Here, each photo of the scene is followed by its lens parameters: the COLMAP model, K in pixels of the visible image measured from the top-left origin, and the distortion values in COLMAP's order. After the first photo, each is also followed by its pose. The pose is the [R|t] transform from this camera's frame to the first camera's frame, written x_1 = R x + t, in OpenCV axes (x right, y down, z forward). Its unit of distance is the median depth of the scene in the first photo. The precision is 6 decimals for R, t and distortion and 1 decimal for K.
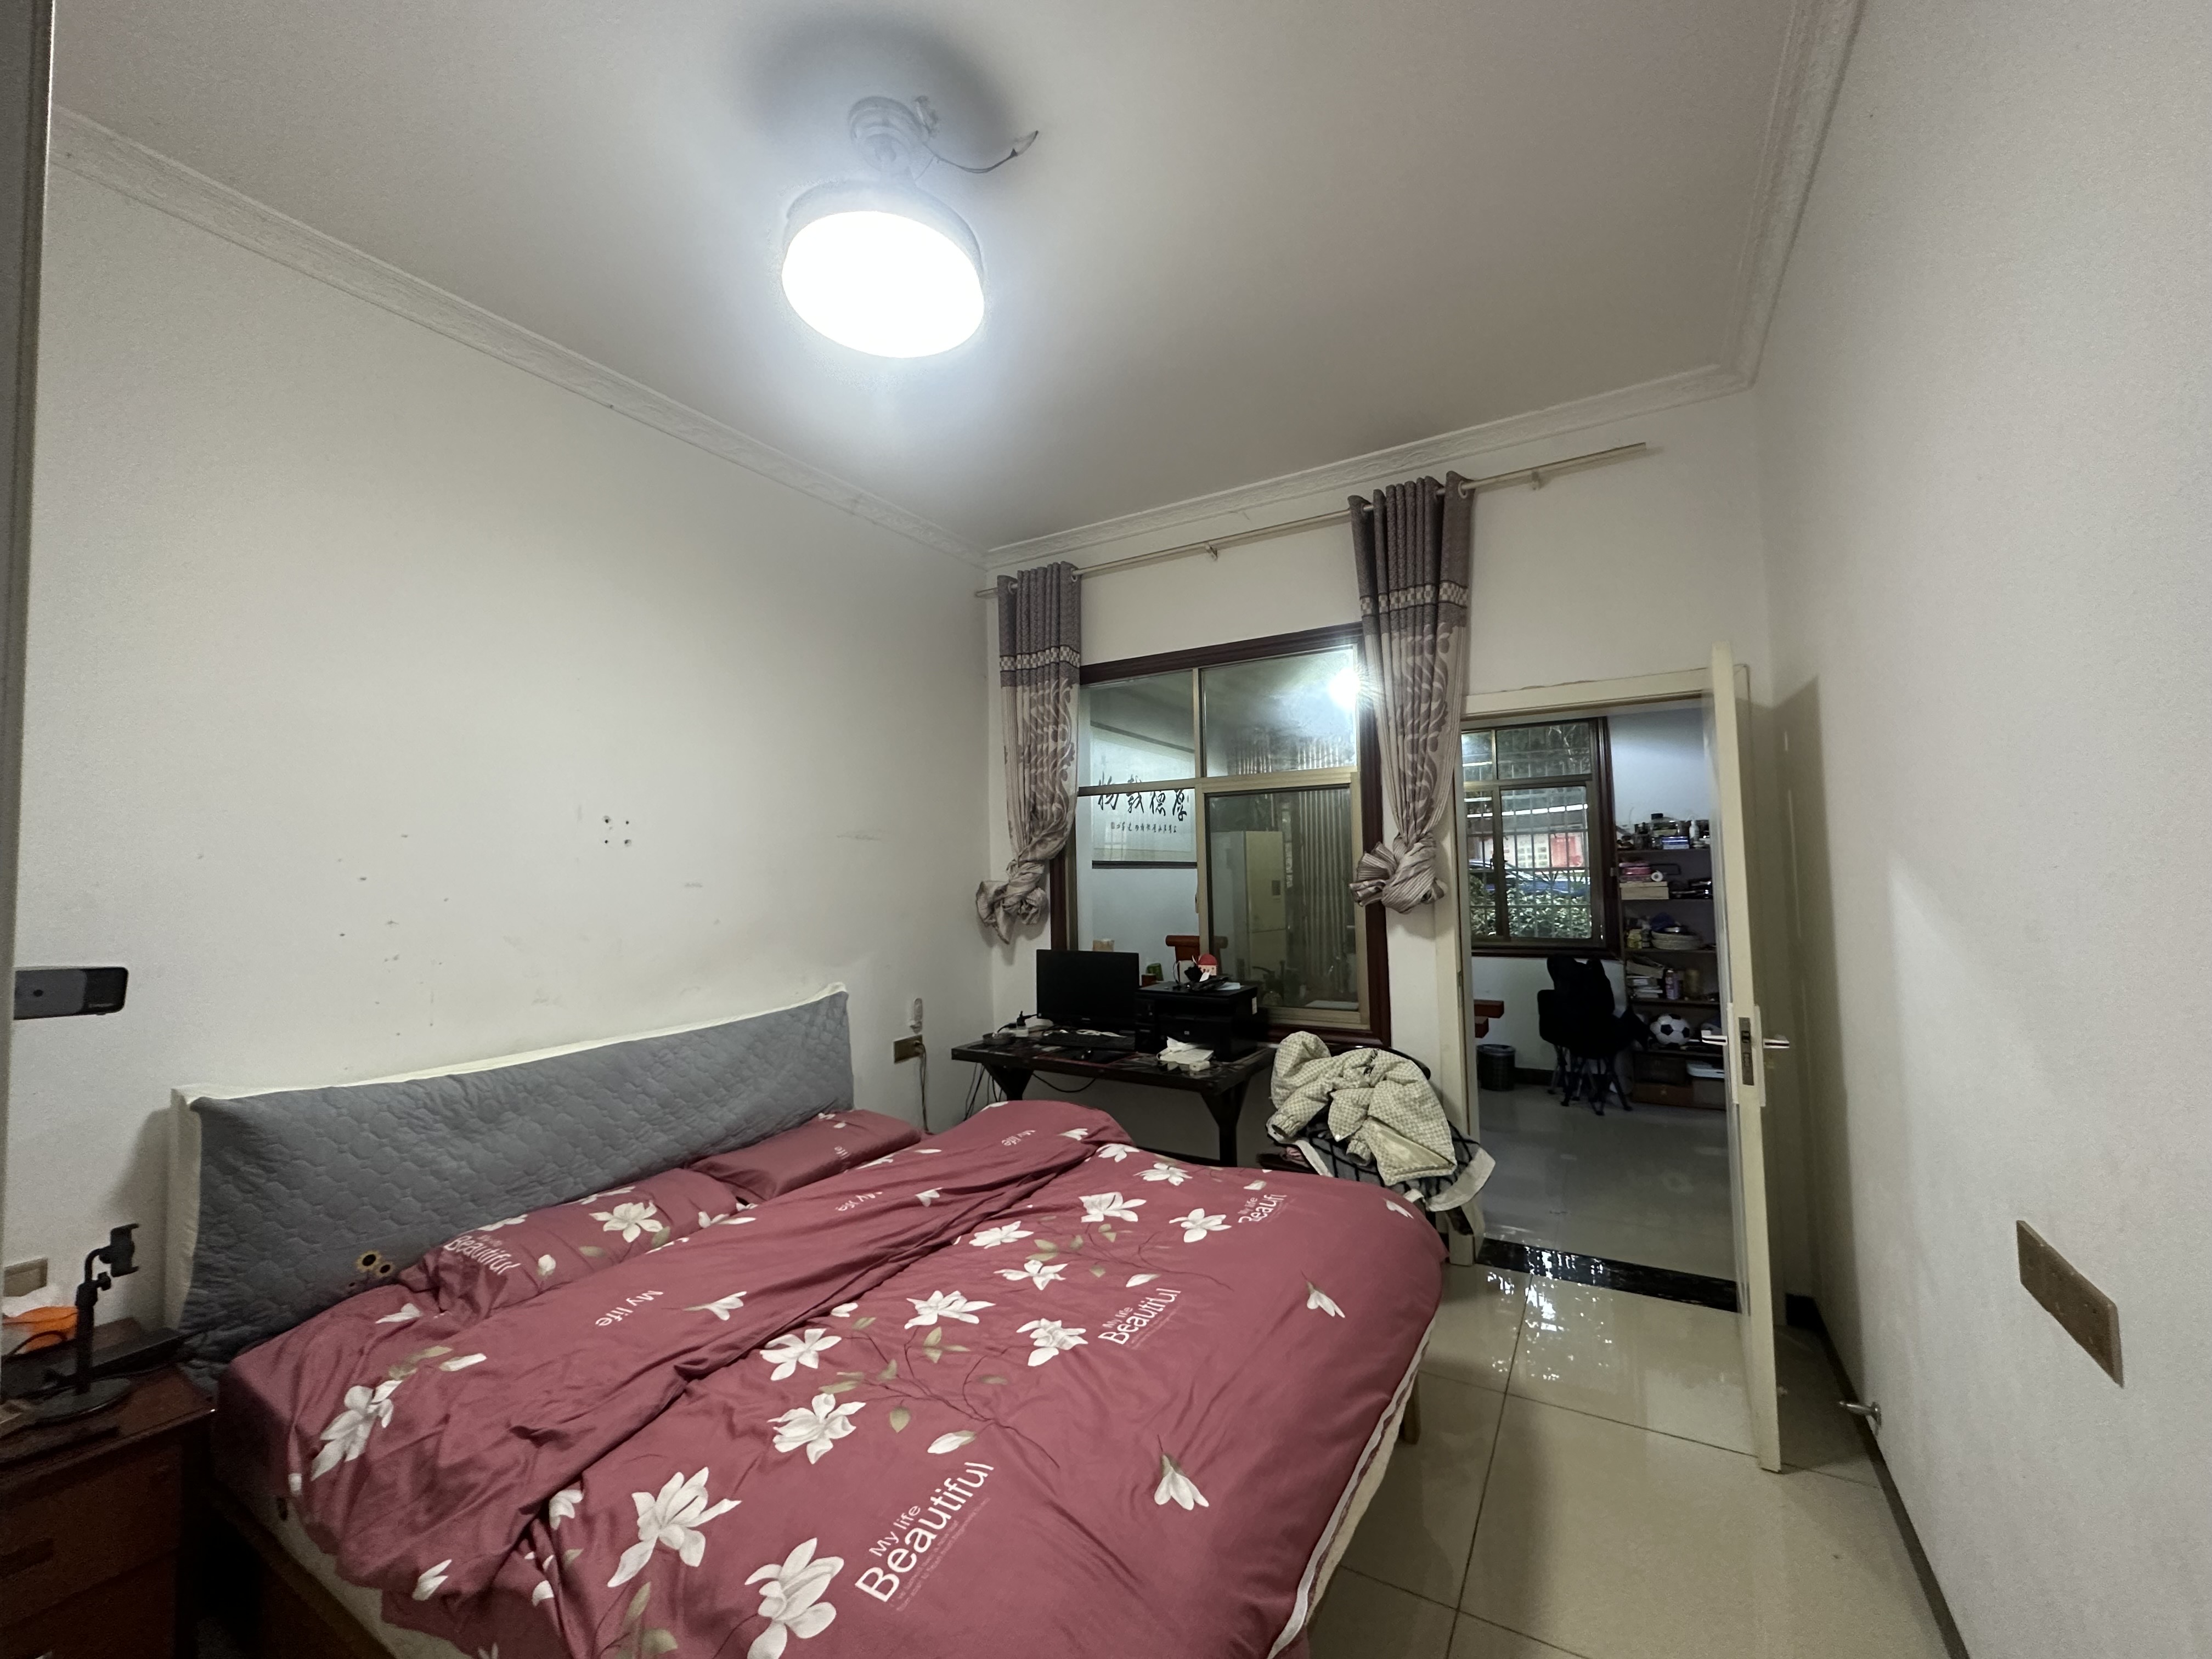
lens RADIAL K [[882.3, 0, 1099.0], [0, 882.3, 823.8], [0, 0, 1]] dist [0.001491, 0.000071]
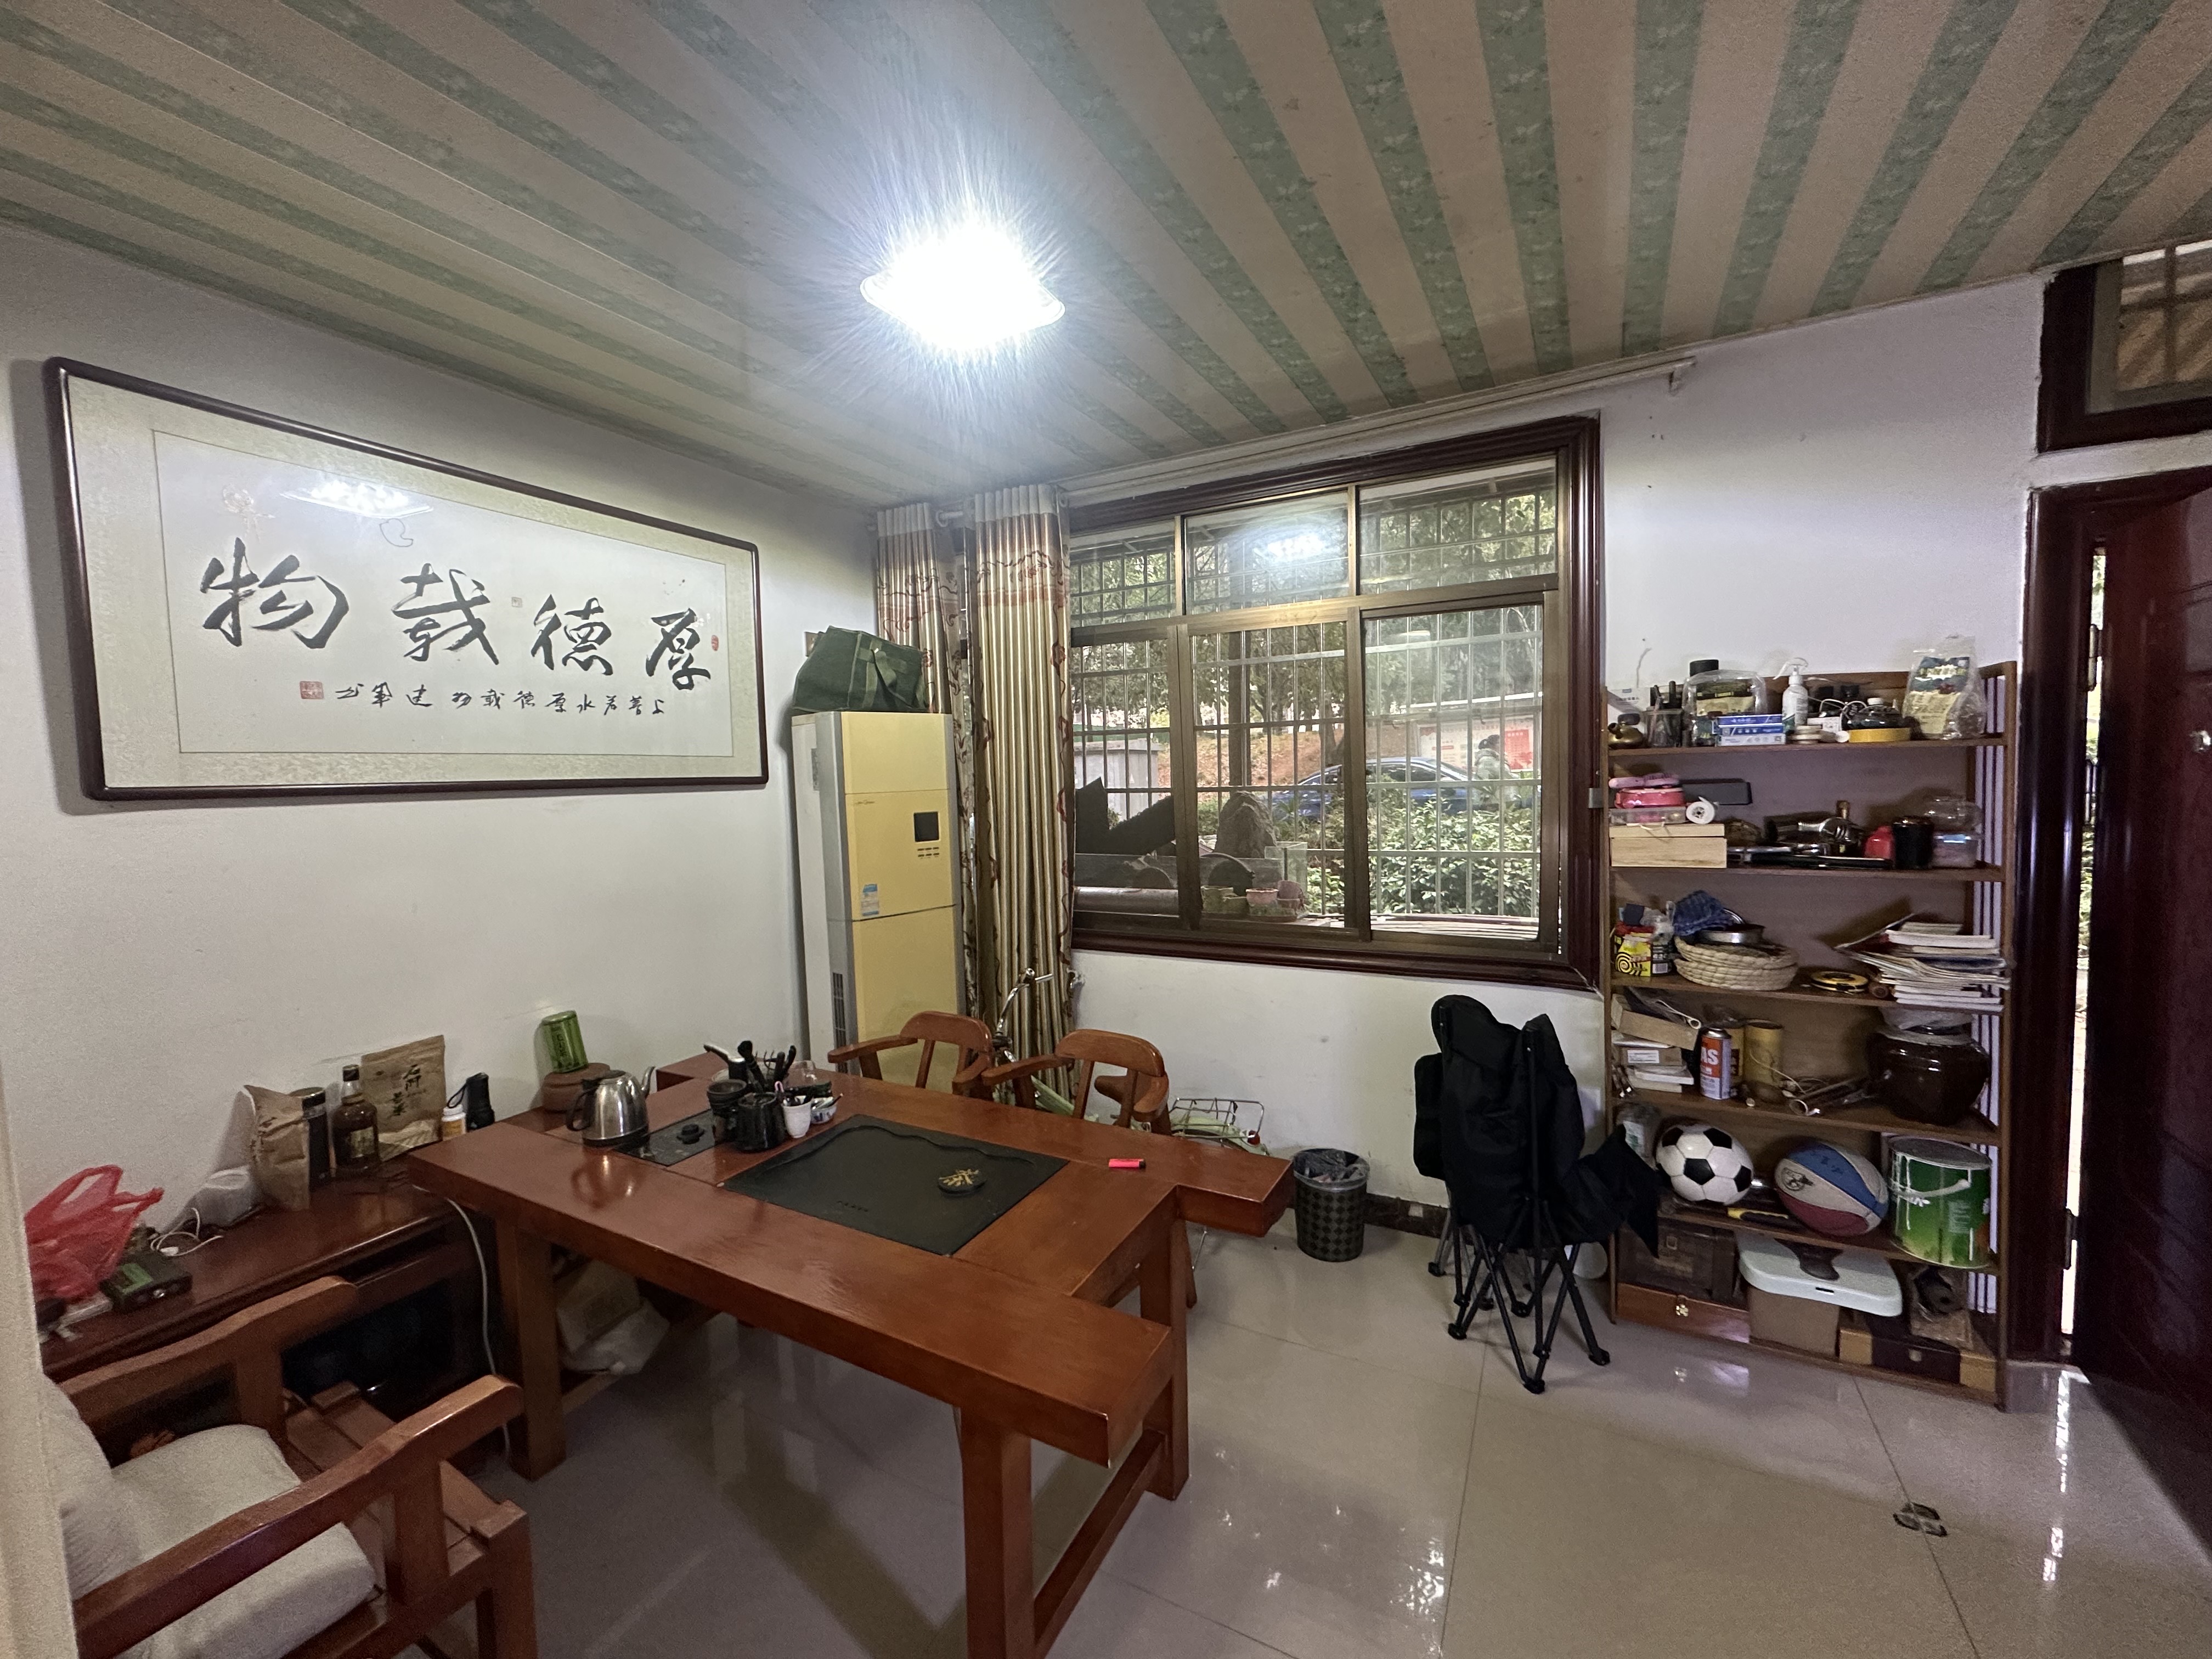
lens RADIAL K [[882.3, 0, 1101.7], [0, 882.3, 824.8], [0, 0, 1]] dist [0.001491, 0.000071]
pose [[0.998753, -0.010201, 0.048873, 0.327694], [0.004394, 0.993066, 0.117478, 0.015552], [-0.049732, -0.117117, 0.991872, 0.595451]]
